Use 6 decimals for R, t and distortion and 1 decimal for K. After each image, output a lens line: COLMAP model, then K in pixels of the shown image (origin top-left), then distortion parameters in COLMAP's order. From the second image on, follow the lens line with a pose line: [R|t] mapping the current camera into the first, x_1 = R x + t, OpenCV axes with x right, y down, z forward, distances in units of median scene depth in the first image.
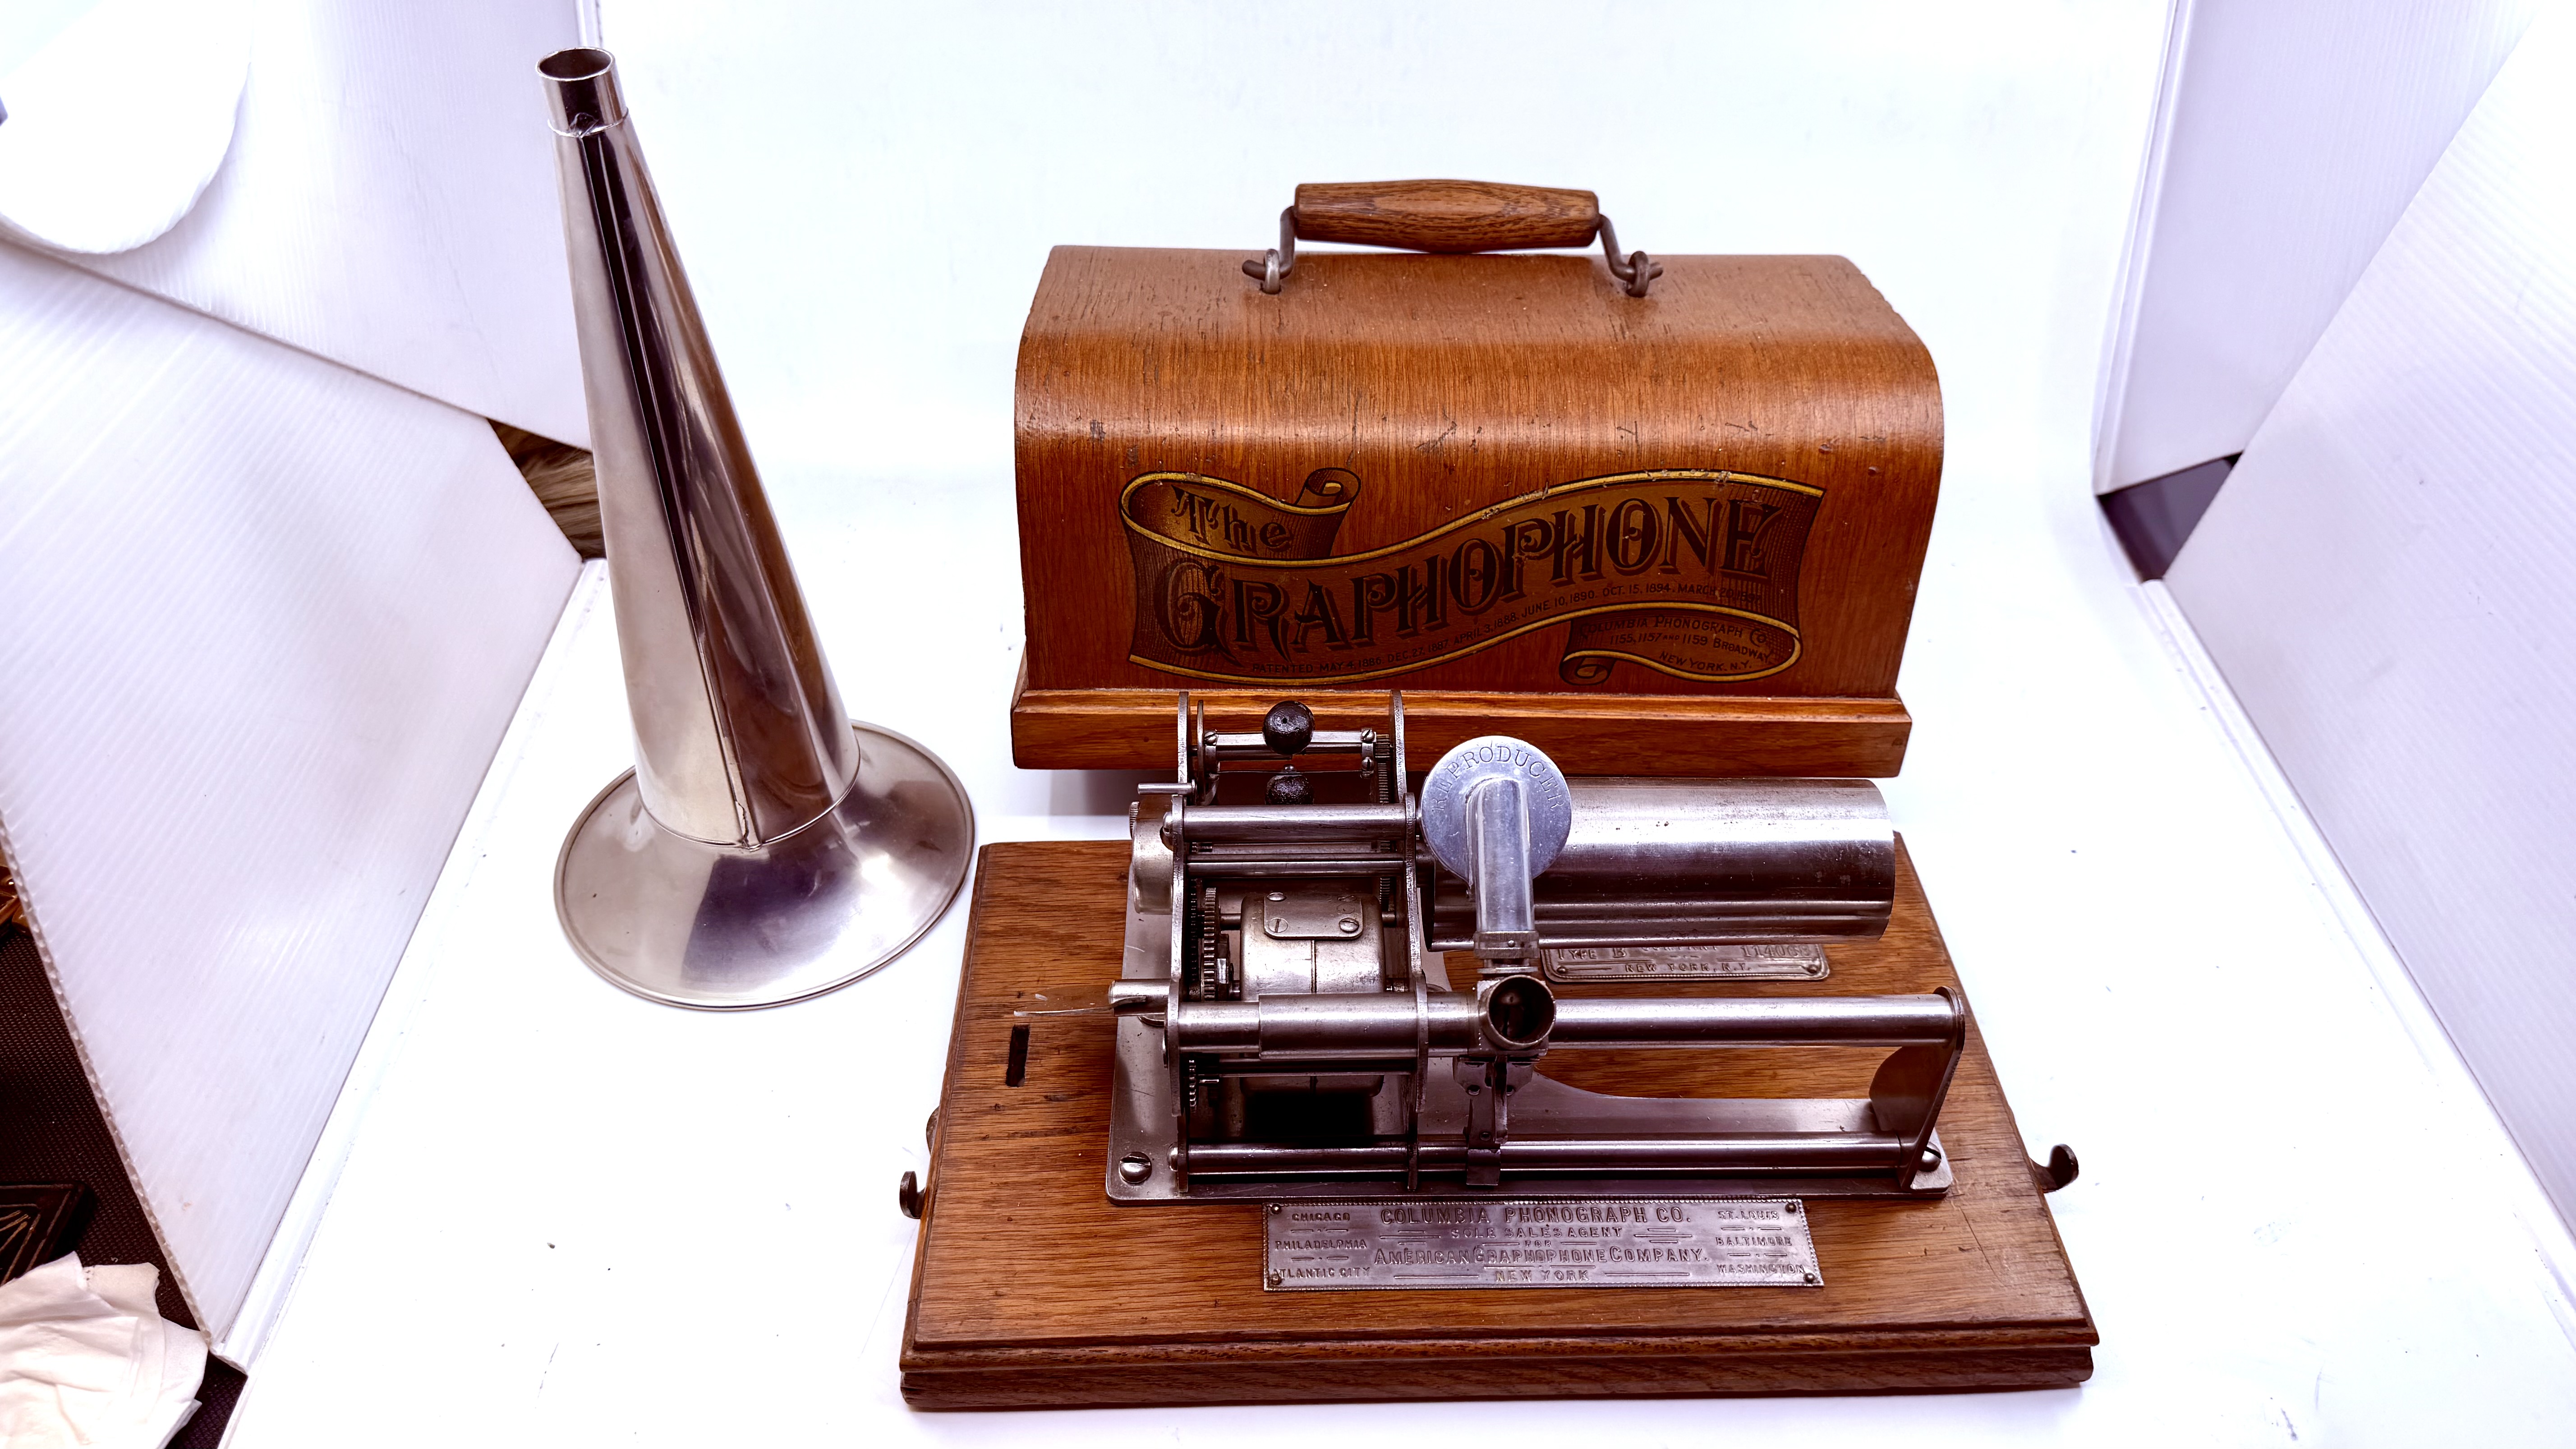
lens RADIAL K [[1861.8, 0, 1263.1], [0, 1861.8, 716.1], [0, 0, 1]] dist [0.099643, -0.238749]
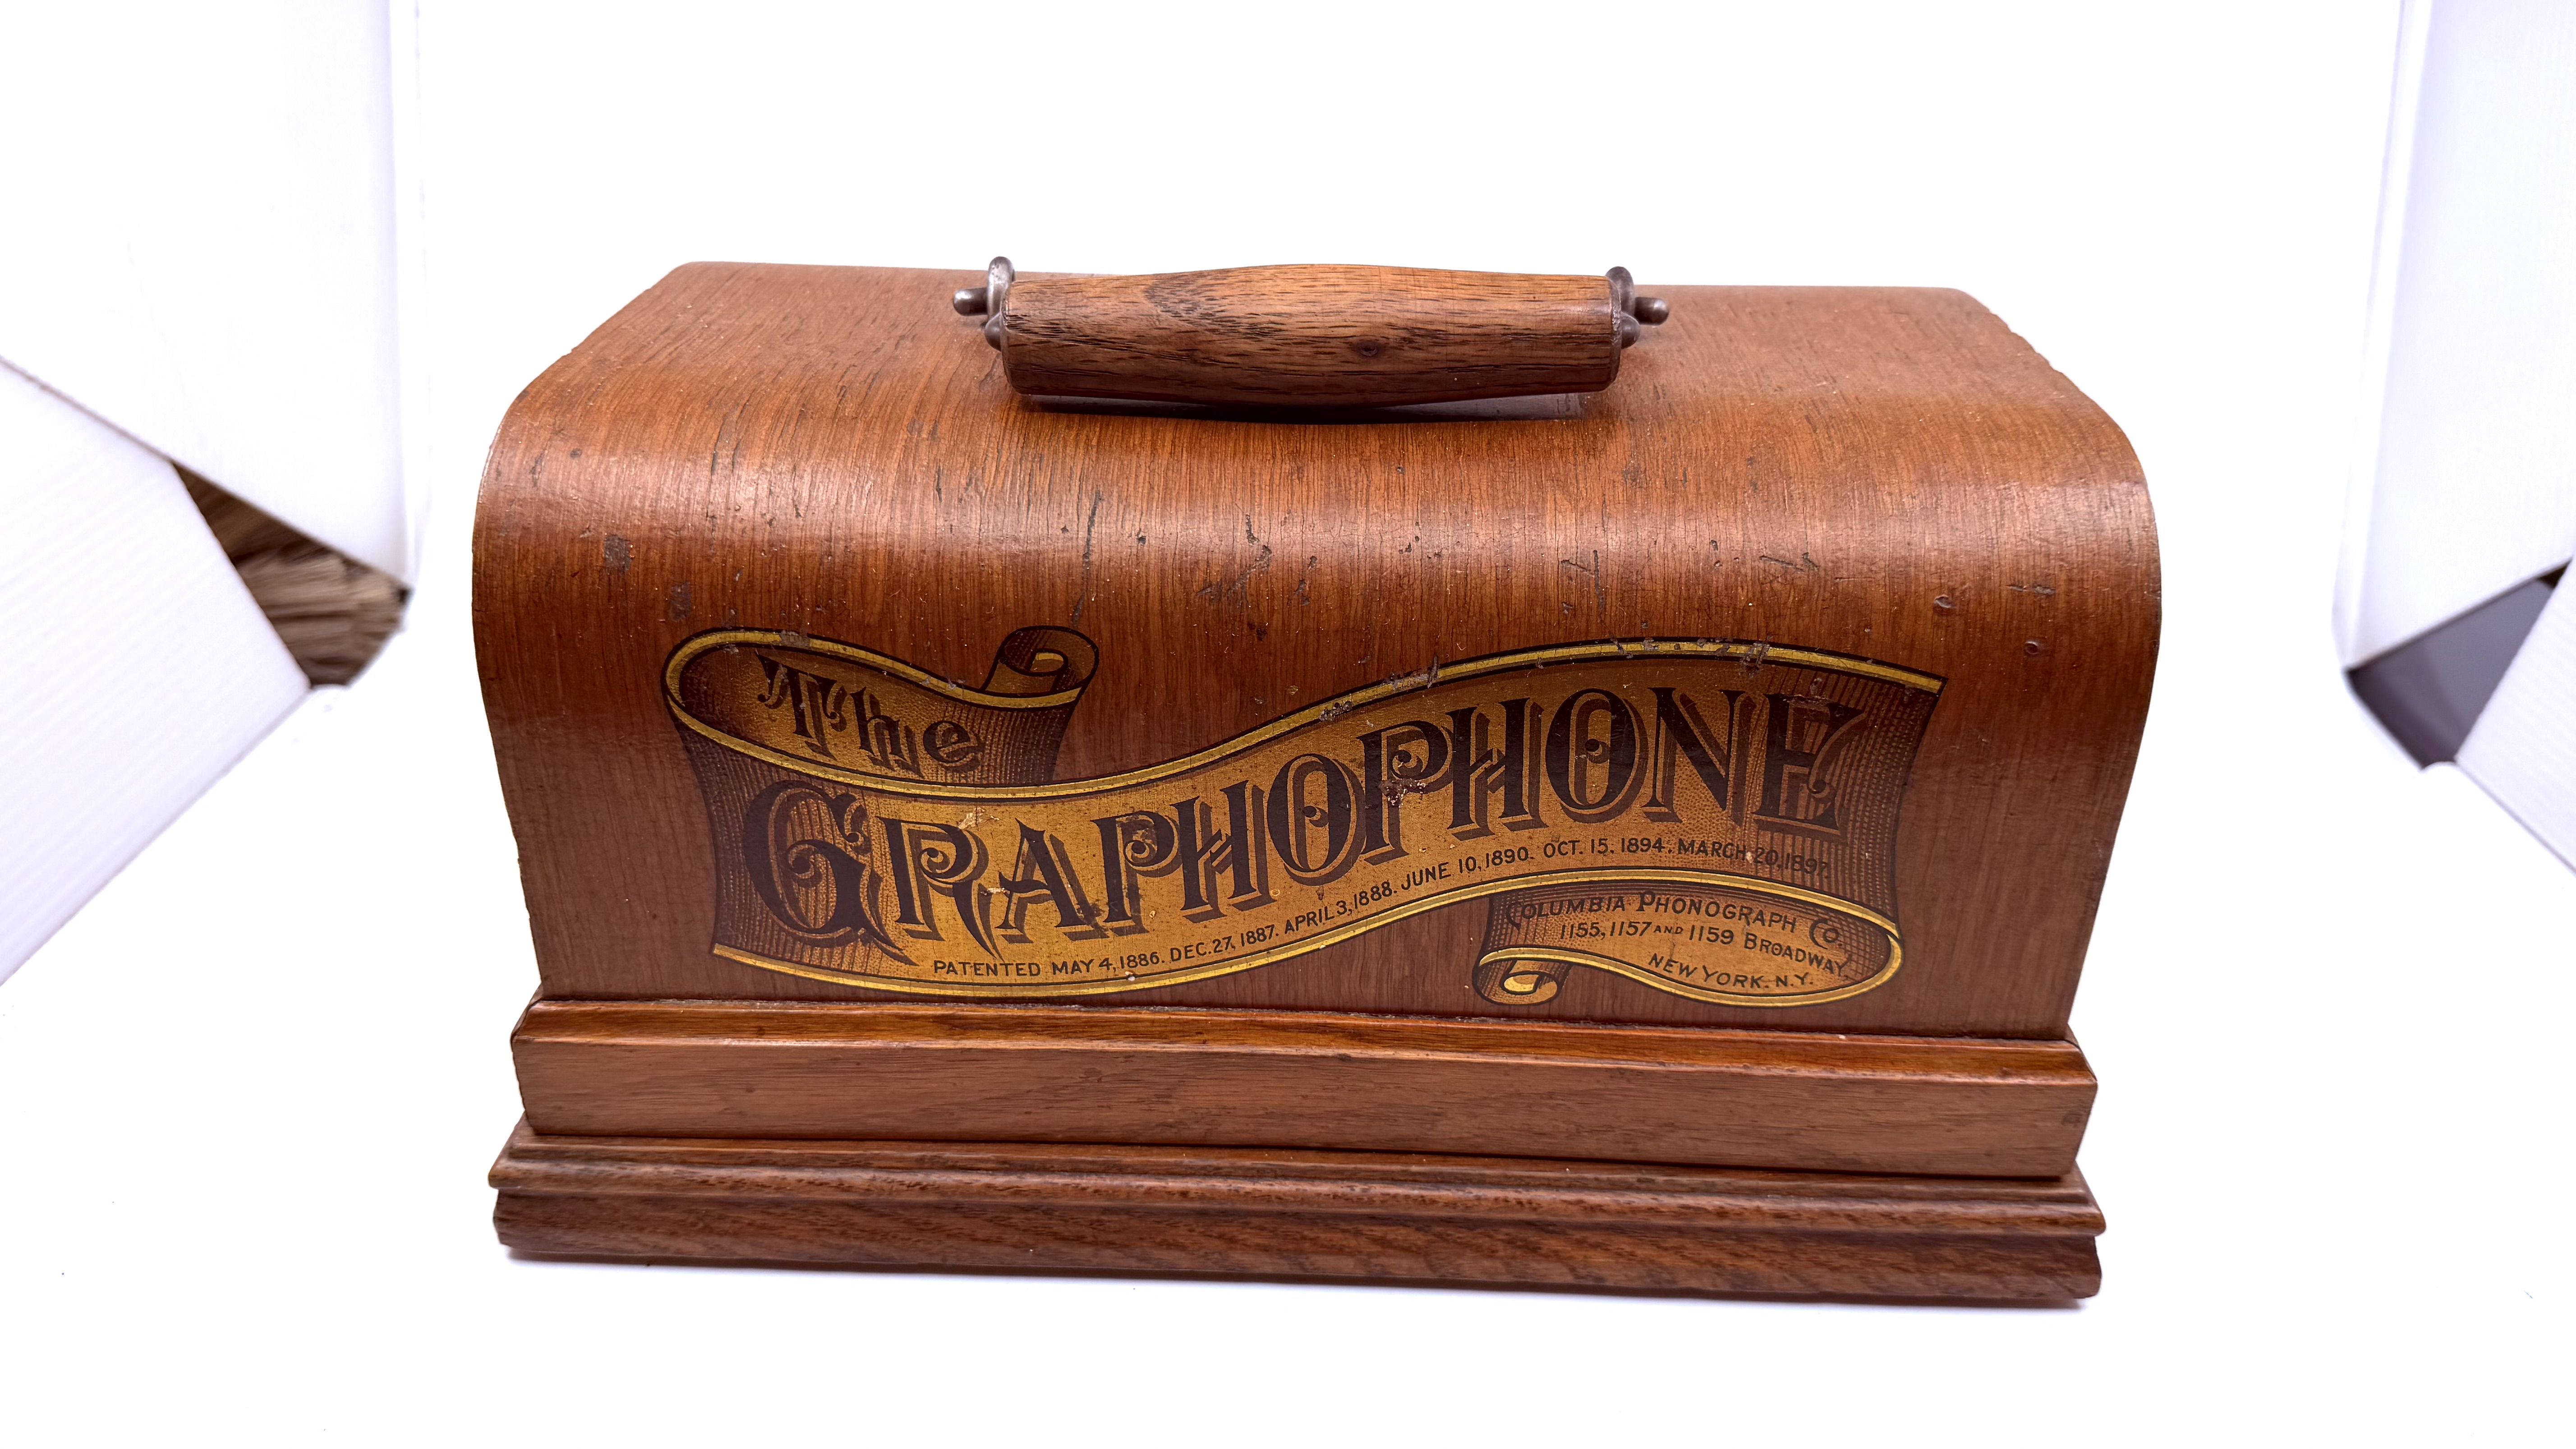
lens RADIAL K [[1861.8, 0, 1263.1], [0, 1861.8, 716.1], [0, 0, 1]] dist [0.099643, -0.238749]
pose [[0.999324, 0.014004, -0.033979, 0.116932], [-0.016021, 0.998080, -0.059828, -0.072134], [0.033076, 0.060332, 0.997630, 0.438026]]
